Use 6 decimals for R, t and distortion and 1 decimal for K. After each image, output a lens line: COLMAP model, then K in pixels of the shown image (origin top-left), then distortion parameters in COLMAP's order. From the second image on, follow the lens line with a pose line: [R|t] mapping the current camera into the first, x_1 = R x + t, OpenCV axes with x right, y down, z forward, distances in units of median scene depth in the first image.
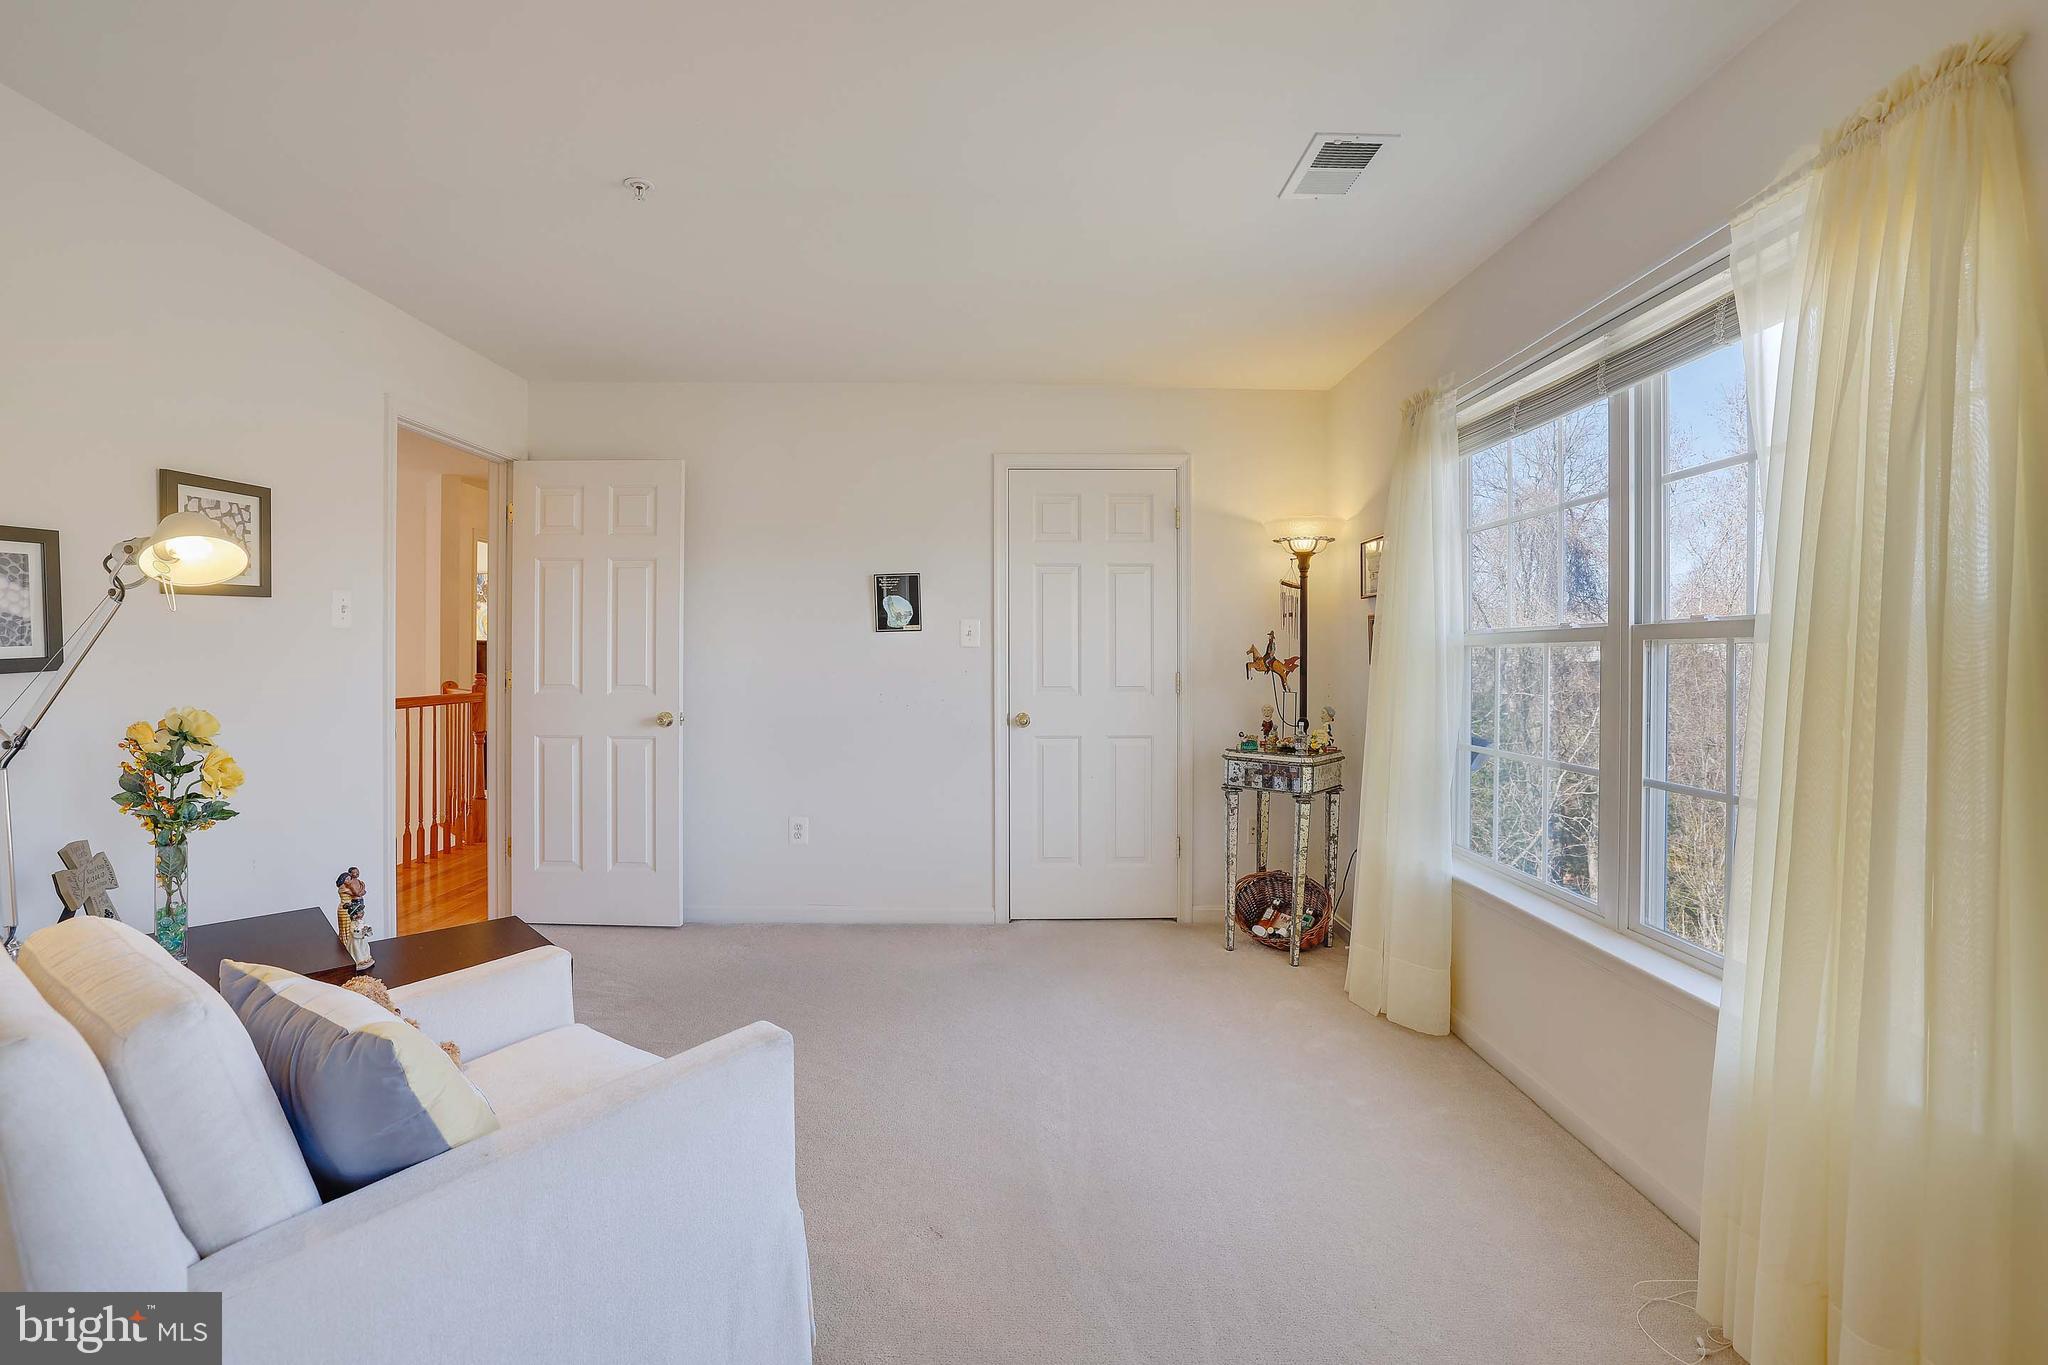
lens RADIAL K [[890.1, 0, 1007.0], [0, 890.1, 668.5], [0, 0, 1]] dist [-0.014853, 0.002952]
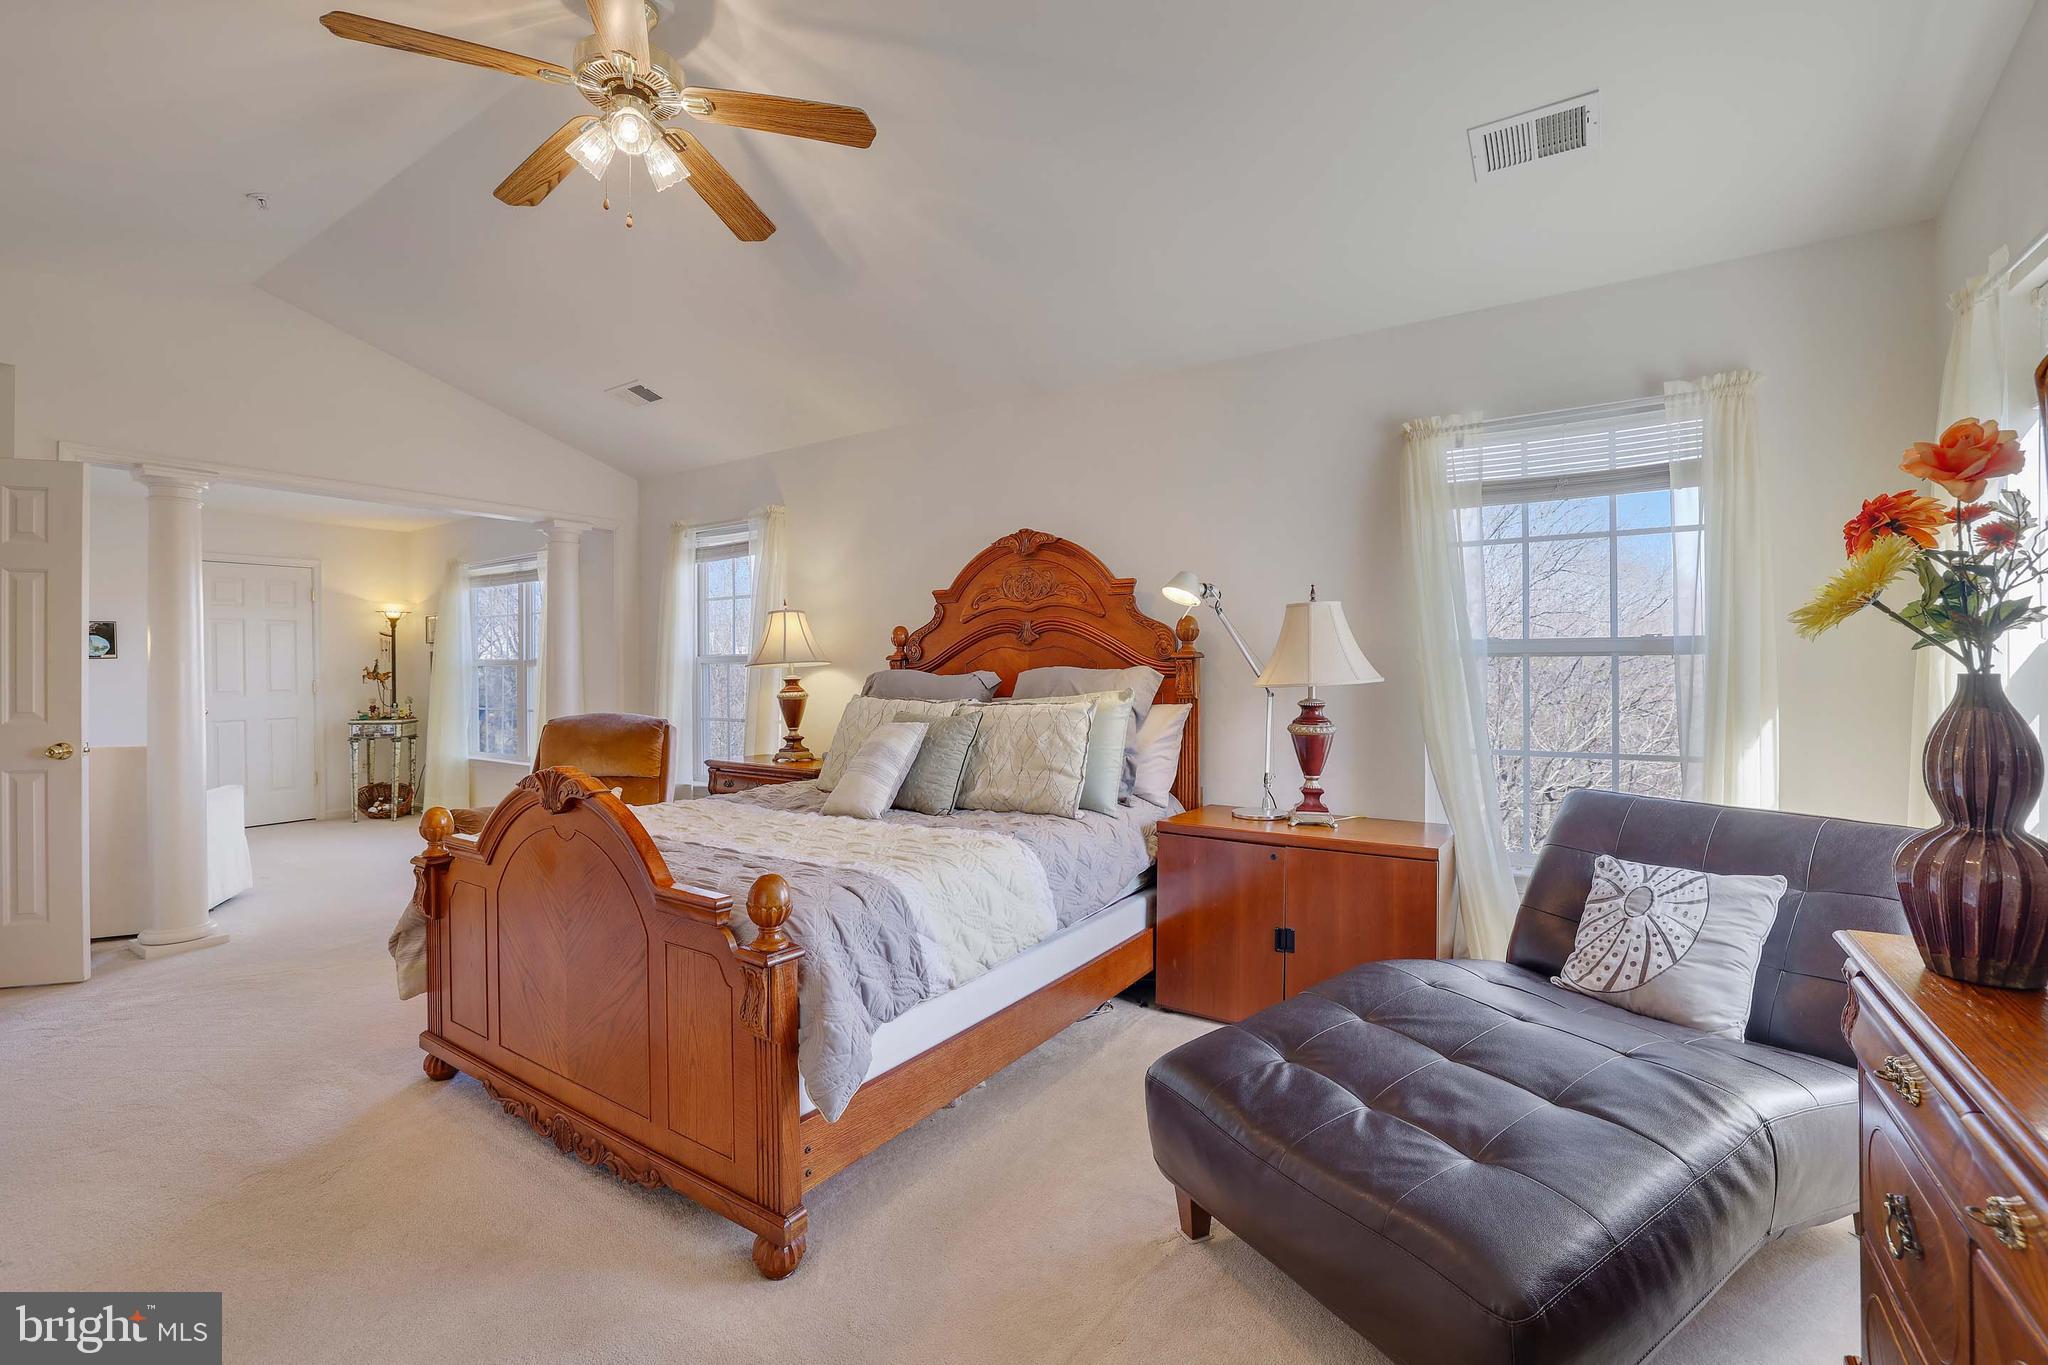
lens RADIAL K [[890.1, 0, 1022.9], [0, 890.1, 669.0], [0, 0, 1]] dist [-0.014853, 0.002952]
pose [[0.566424, -0.012160, 0.824024, -0.497608], [0.020634, 0.999787, 0.000571, 0.009336], [-0.823856, 0.016680, 0.566554, -1.272455]]
